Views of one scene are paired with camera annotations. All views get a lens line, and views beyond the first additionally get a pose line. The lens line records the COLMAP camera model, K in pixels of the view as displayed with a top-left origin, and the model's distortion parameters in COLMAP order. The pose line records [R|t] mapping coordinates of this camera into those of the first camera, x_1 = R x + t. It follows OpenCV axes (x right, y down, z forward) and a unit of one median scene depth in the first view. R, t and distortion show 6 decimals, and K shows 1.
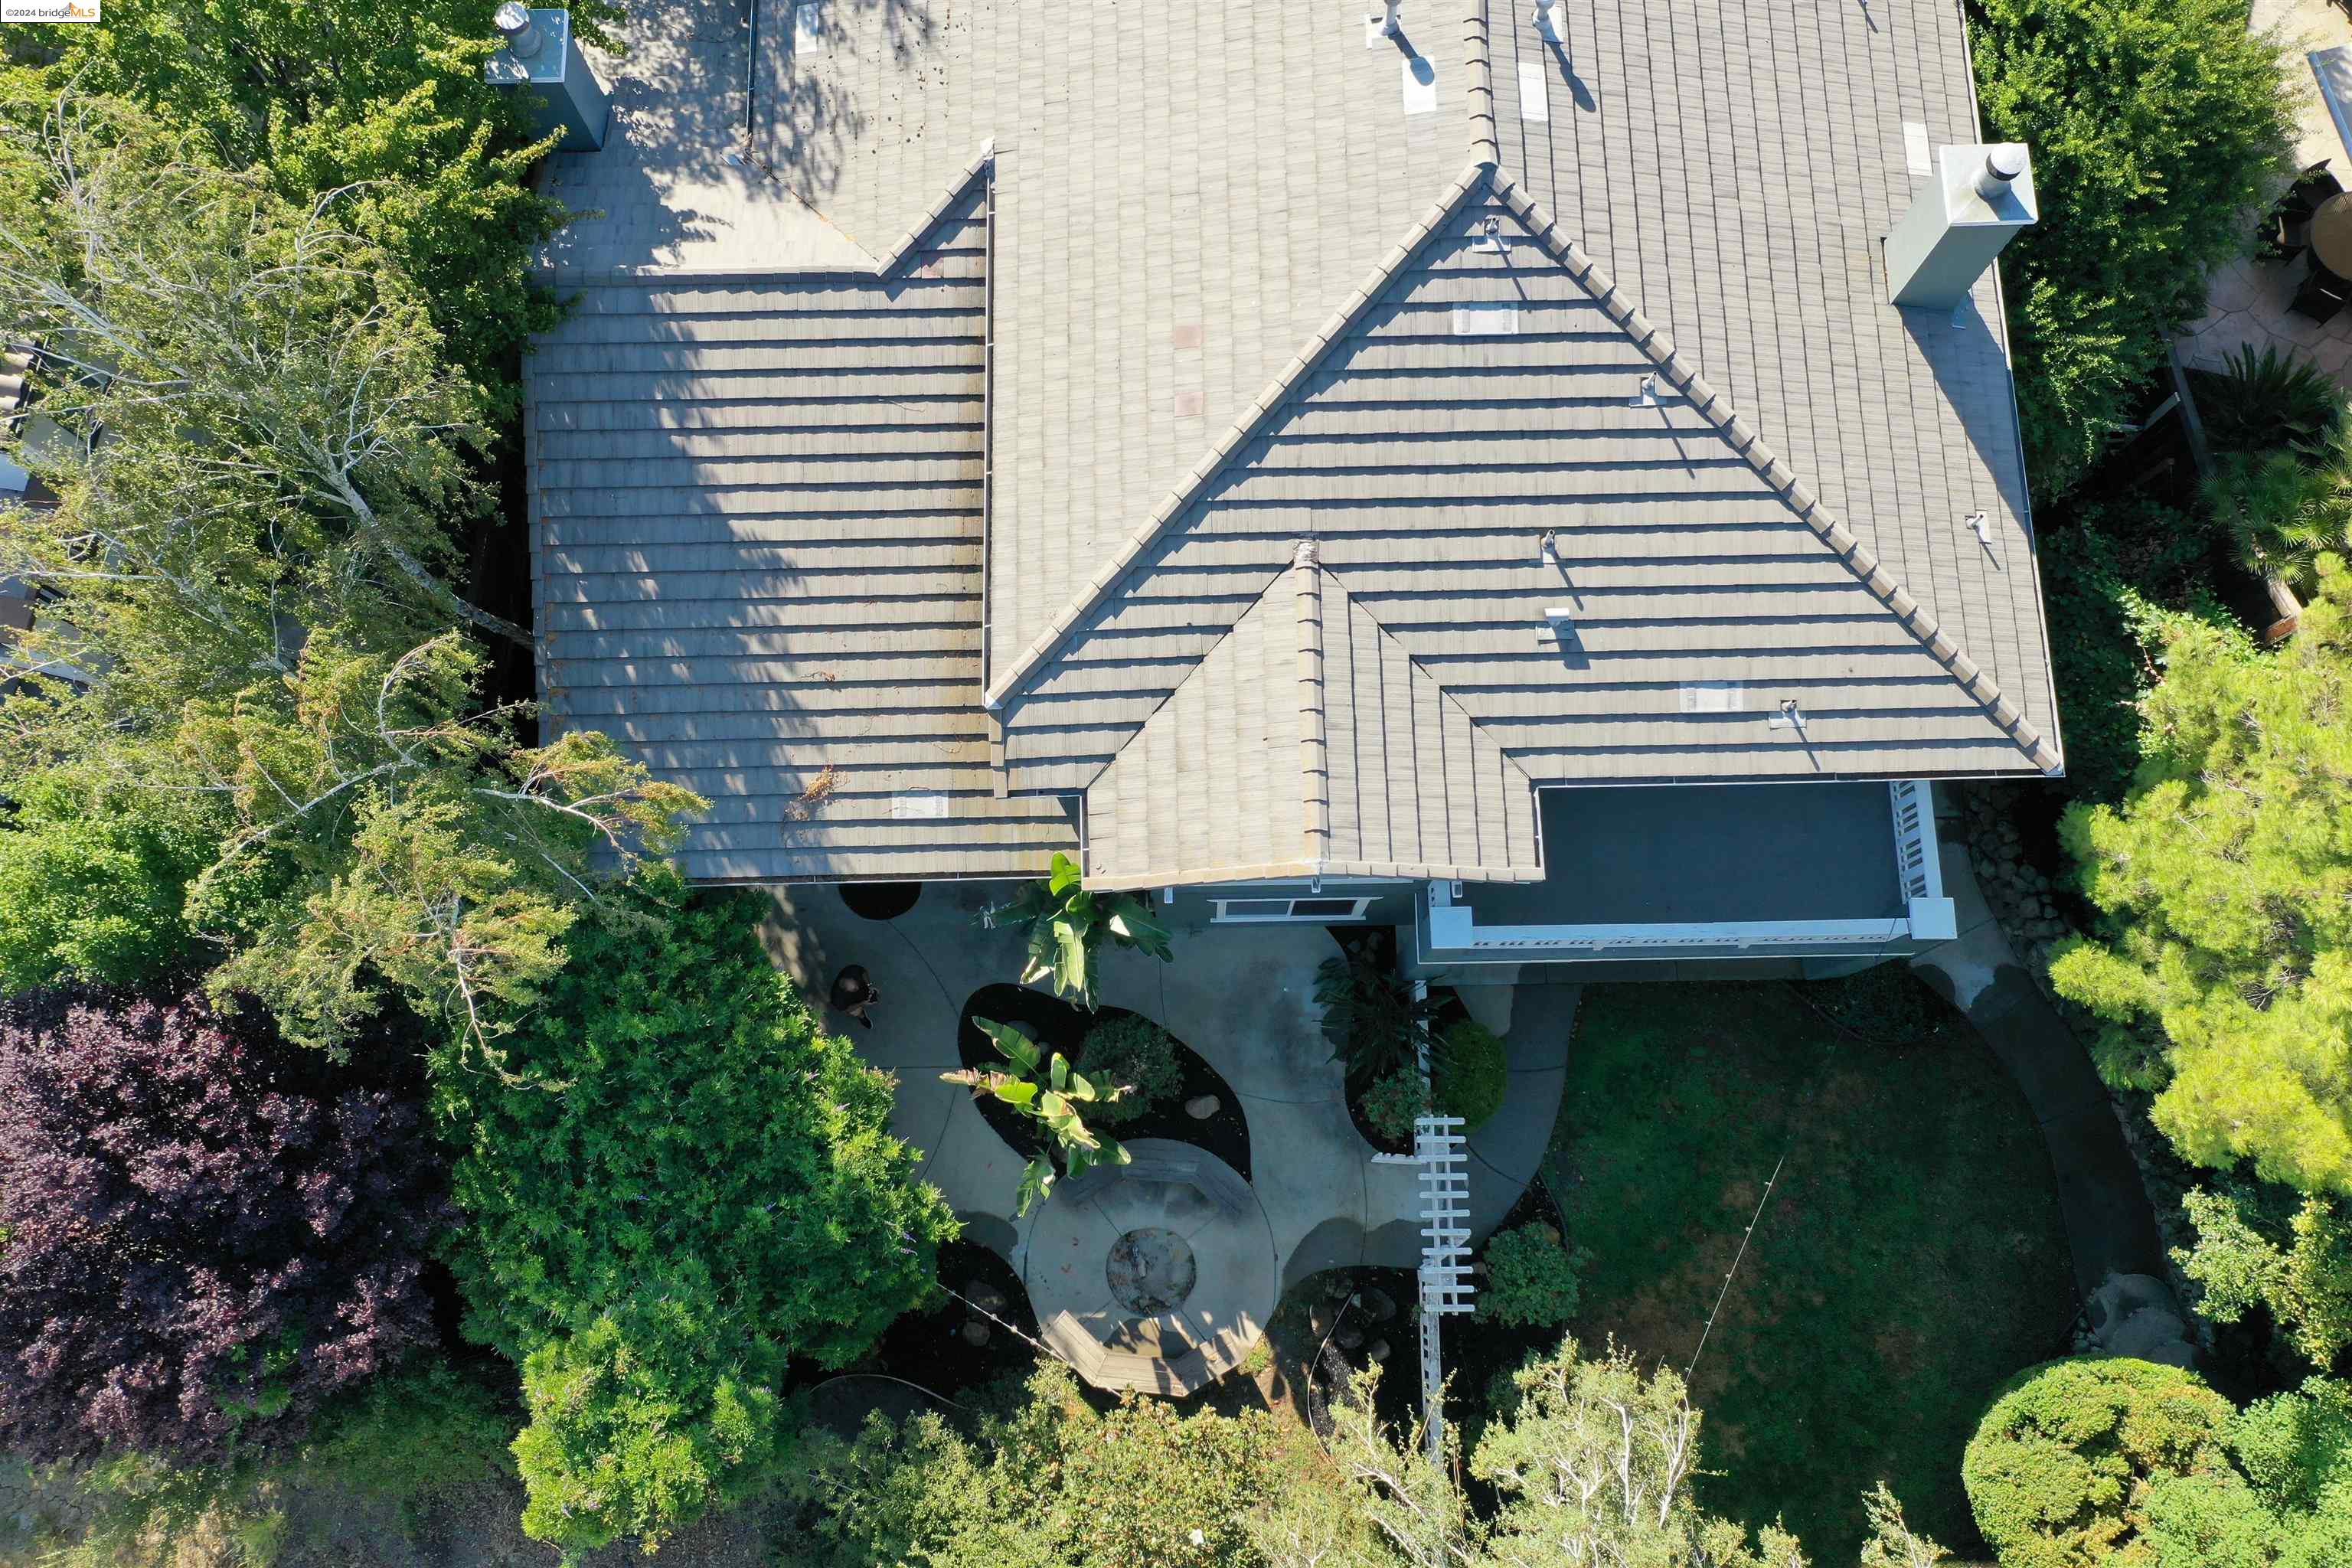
lens RADIAL K [[1857.6, 0, 1176.0], [0, 1857.6, 784.0], [0, 0, 1]] dist [-0.003650, -0.004590]
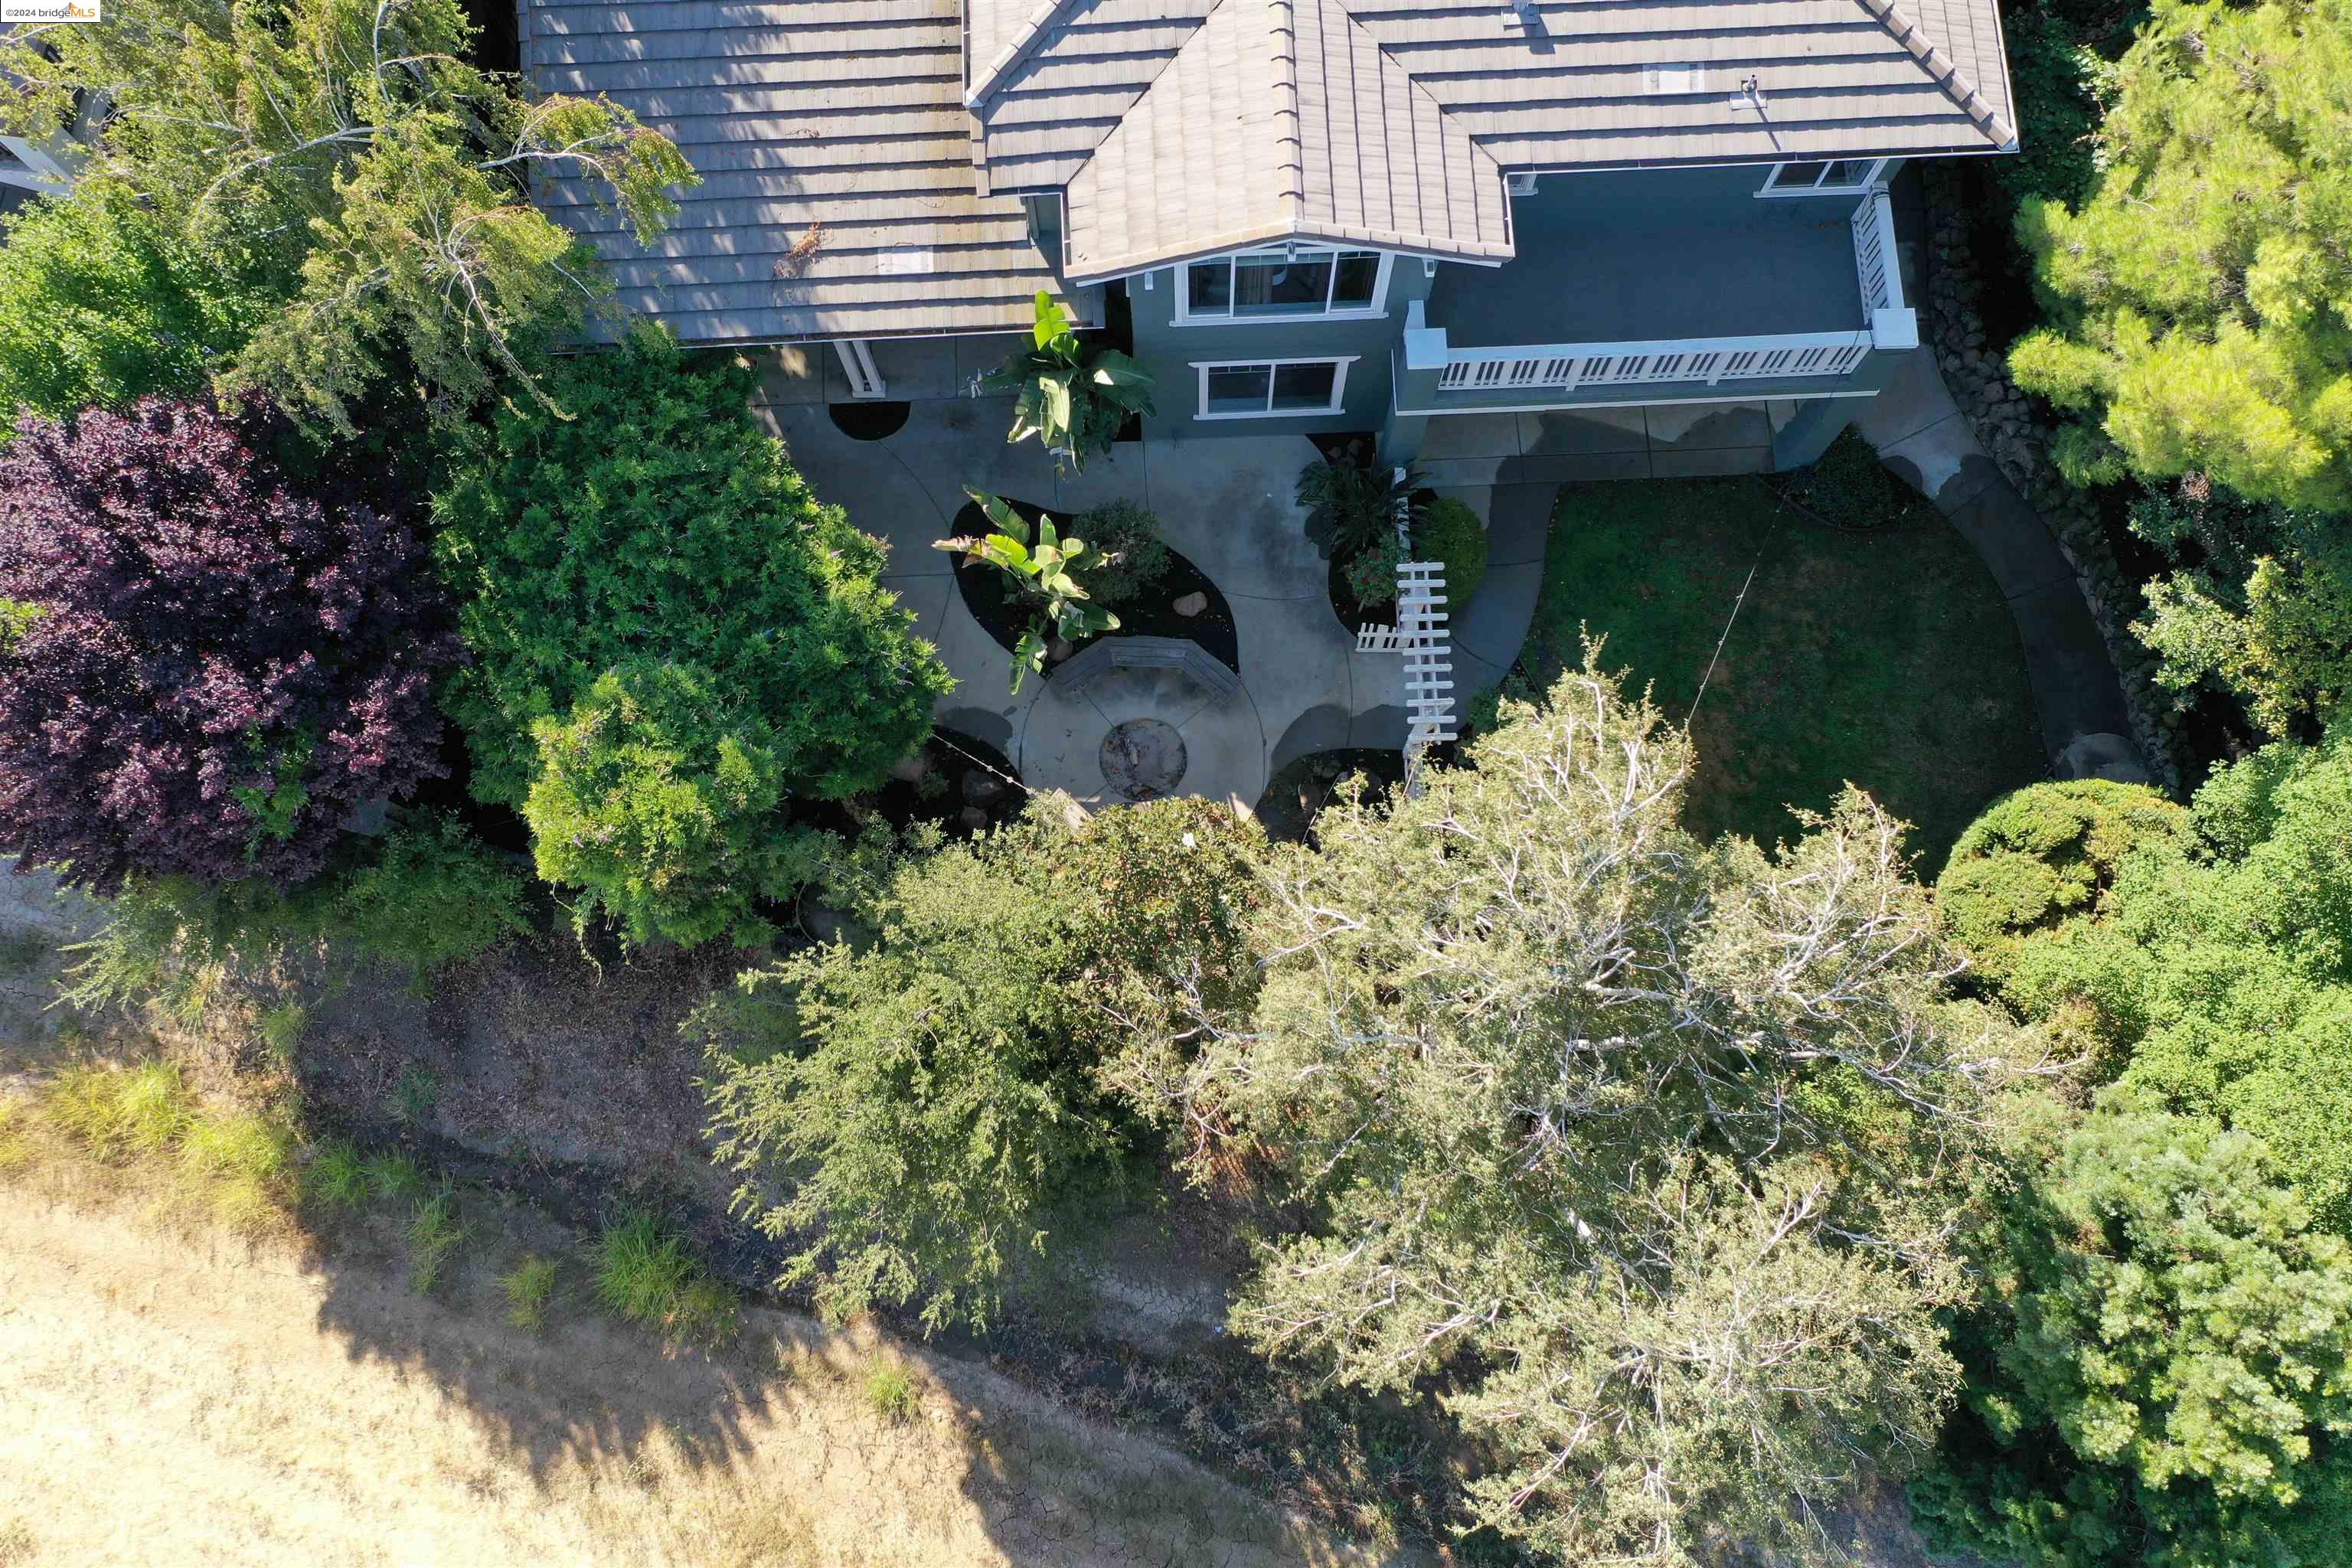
lens RADIAL K [[1857.6, 0, 1176.0], [0, 1857.6, 784.0], [0, 0, 1]] dist [-0.003650, -0.004590]
pose [[0.999740, -0.022543, 0.003555, 0.000996], [0.022473, 0.999575, 0.018578, 0.303418], [-0.003972, -0.018493, 0.999821, -0.029522]]
